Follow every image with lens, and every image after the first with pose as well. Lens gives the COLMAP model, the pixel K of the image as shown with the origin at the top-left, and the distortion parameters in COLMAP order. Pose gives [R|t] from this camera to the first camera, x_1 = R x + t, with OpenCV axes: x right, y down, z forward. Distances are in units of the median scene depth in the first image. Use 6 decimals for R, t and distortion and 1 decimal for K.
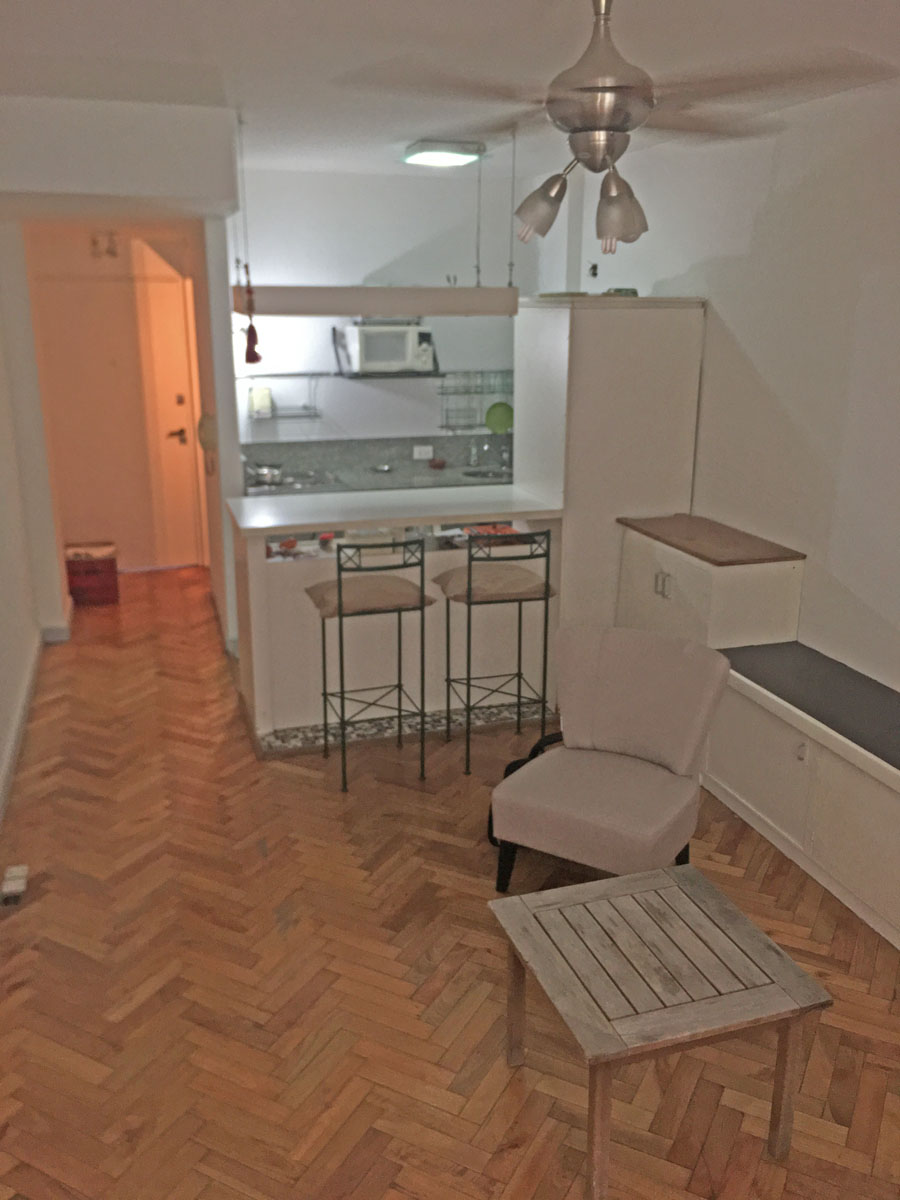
lens RADIAL K [[1056.9, 0, 448.6], [0, 1056.9, 599.3], [0, 0, 1]] dist [0.078933, -0.069646]
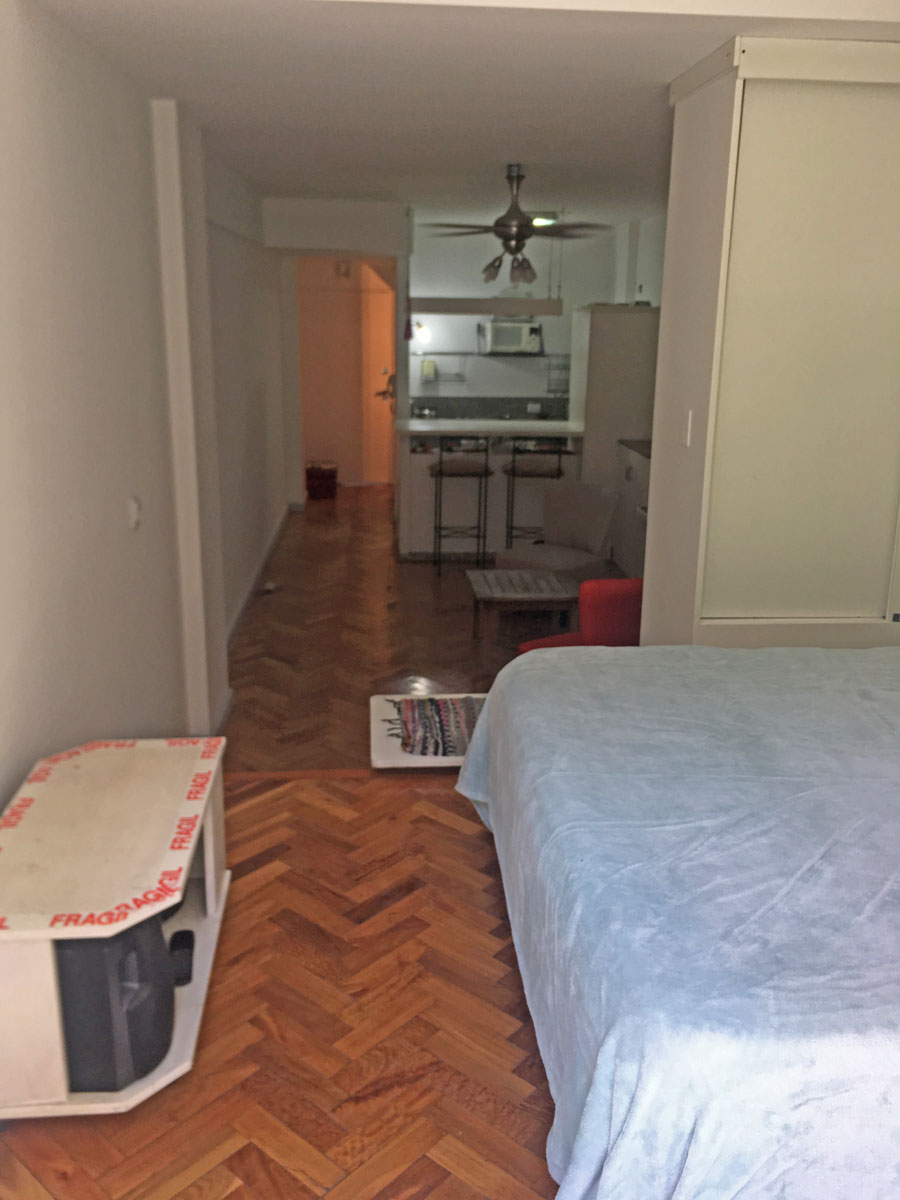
lens RADIAL K [[1056.9, 0, 453.6], [0, 1056.9, 601.1], [0, 0, 1]] dist [0.078933, -0.069646]
pose [[0.975914, 0.071786, -0.206006, 0.206607], [-0.072611, 0.997354, 0.003565, 0.146948], [0.205717, 0.011480, 0.978544, -0.525188]]
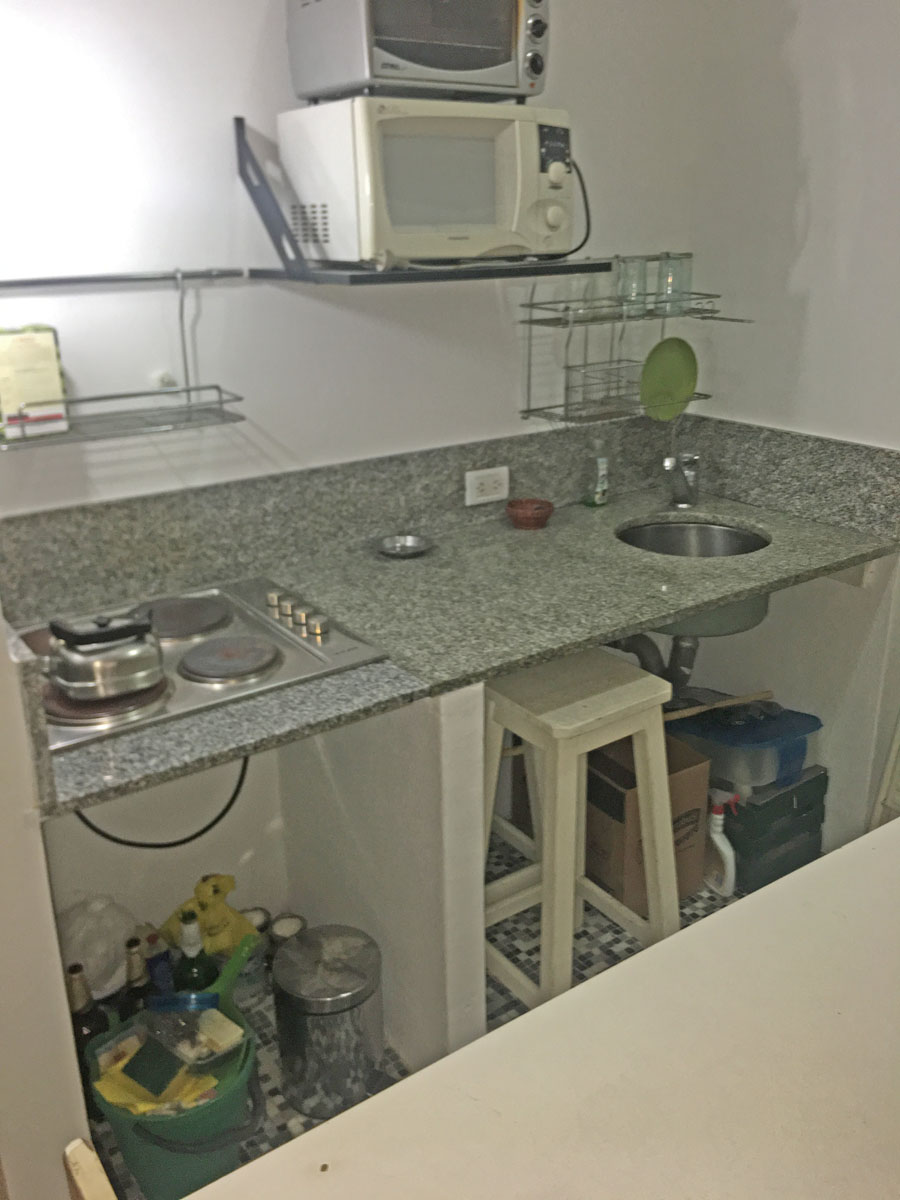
lens RADIAL K [[1056.9, 0, 451.3], [0, 1056.9, 597.0], [0, 0, 1]] dist [0.078933, -0.069646]
pose [[0.951276, -0.118487, 0.284666, -0.155458], [0.097582, 0.991454, 0.086583, -0.141389], [-0.292492, -0.054586, 0.954709, 0.687789]]
